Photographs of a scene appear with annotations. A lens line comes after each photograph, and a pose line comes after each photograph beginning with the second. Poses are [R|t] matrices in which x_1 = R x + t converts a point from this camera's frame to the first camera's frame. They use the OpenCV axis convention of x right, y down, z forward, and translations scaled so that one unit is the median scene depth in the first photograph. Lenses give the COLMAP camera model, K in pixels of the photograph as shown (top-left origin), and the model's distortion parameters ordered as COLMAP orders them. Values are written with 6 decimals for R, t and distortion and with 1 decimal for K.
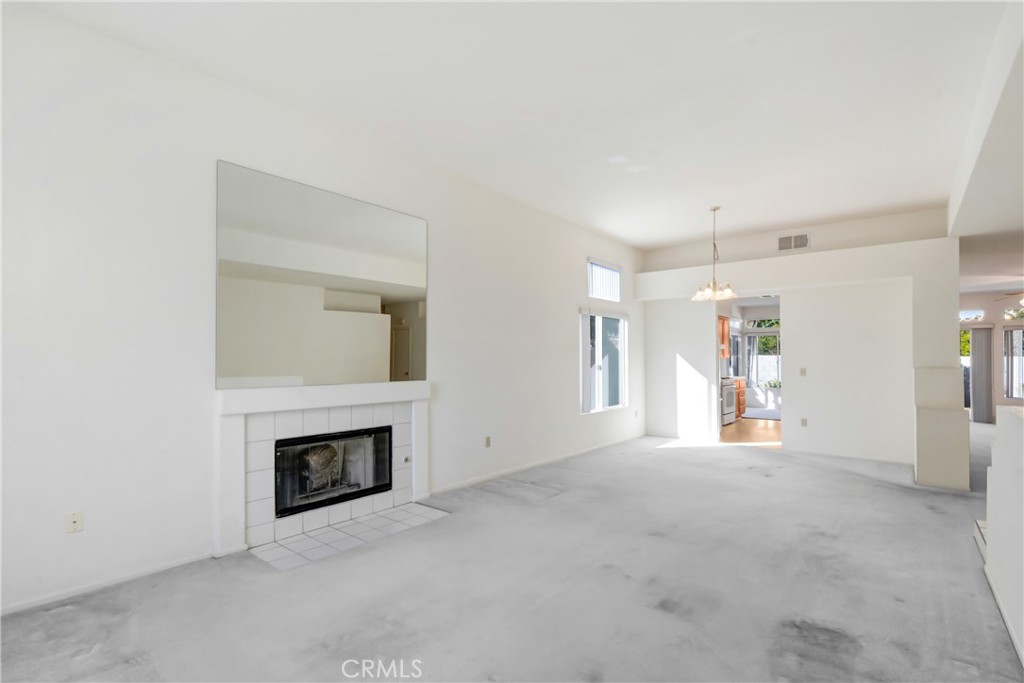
lens RADIAL K [[462.5, 0, 510.5], [0, 462.5, 346.8], [0, 0, 1]] dist [-0.001459, -0.000216]
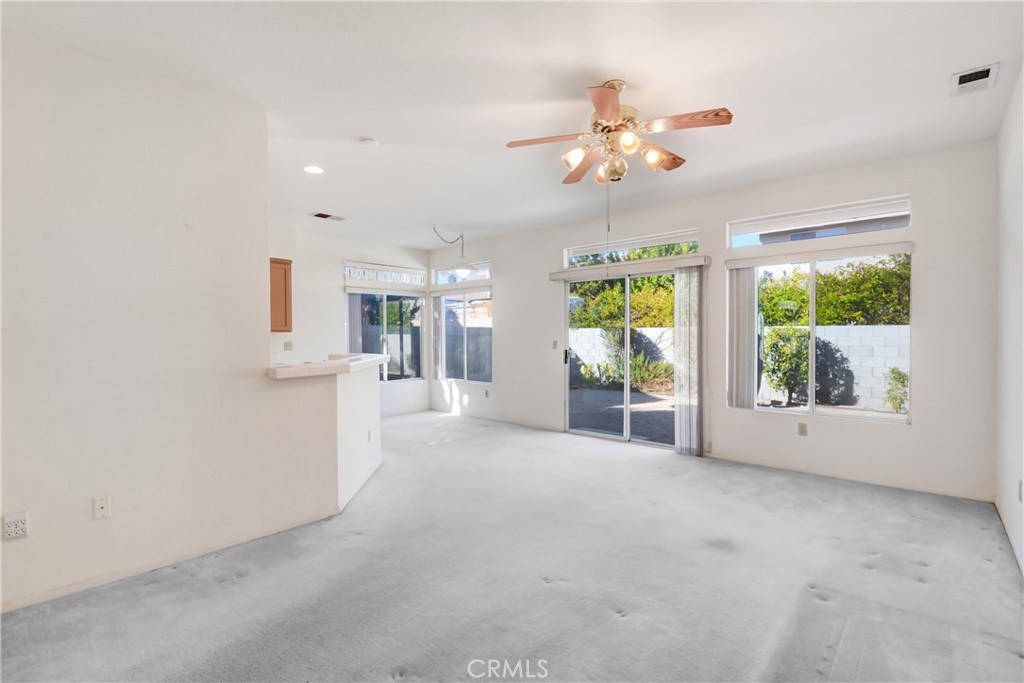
lens RADIAL K [[462.5, 0, 510.5], [0, 462.5, 346.8], [0, 0, 1]] dist [-0.001459, -0.000216]
pose [[0.997906, -0.005301, -0.064458, 0.659912], [0.008392, 0.998822, 0.047783, 0.016089], [0.064129, -0.048224, 0.996776, 0.374030]]
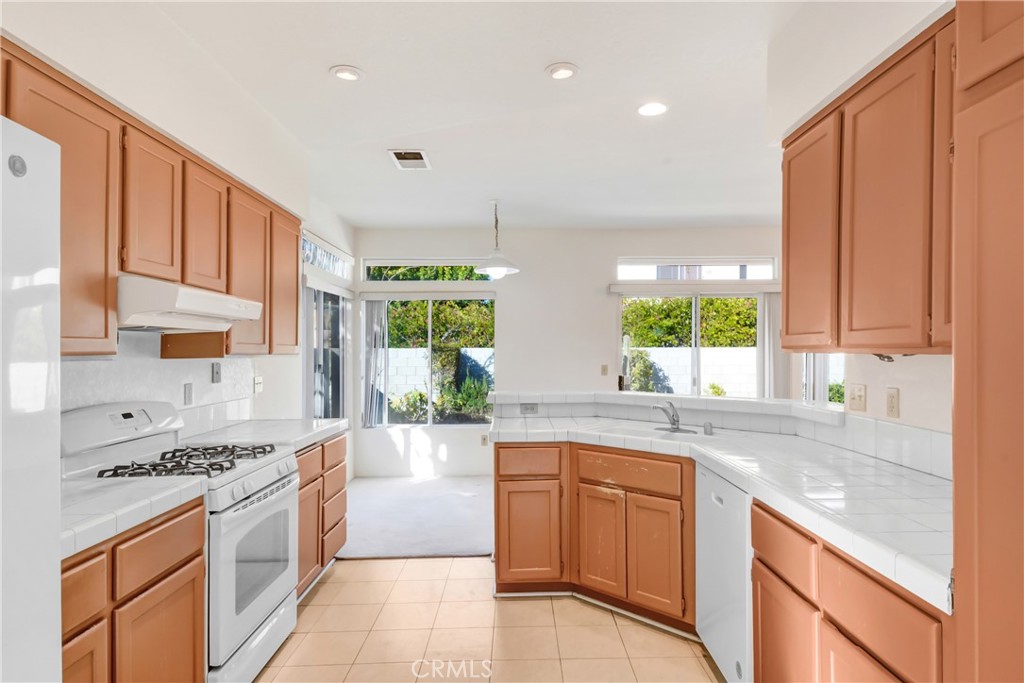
lens RADIAL K [[571.8, 0, 512.0], [0, 571.8, 341.5], [0, 0, 1]] dist [0.000001, -0.000013]
pose [[0.763236, 0.005392, 0.646098, 0.287166], [-0.006656, 0.999978, -0.000484, 0.013465], [-0.646086, -0.003931, 0.763255, 0.534414]]
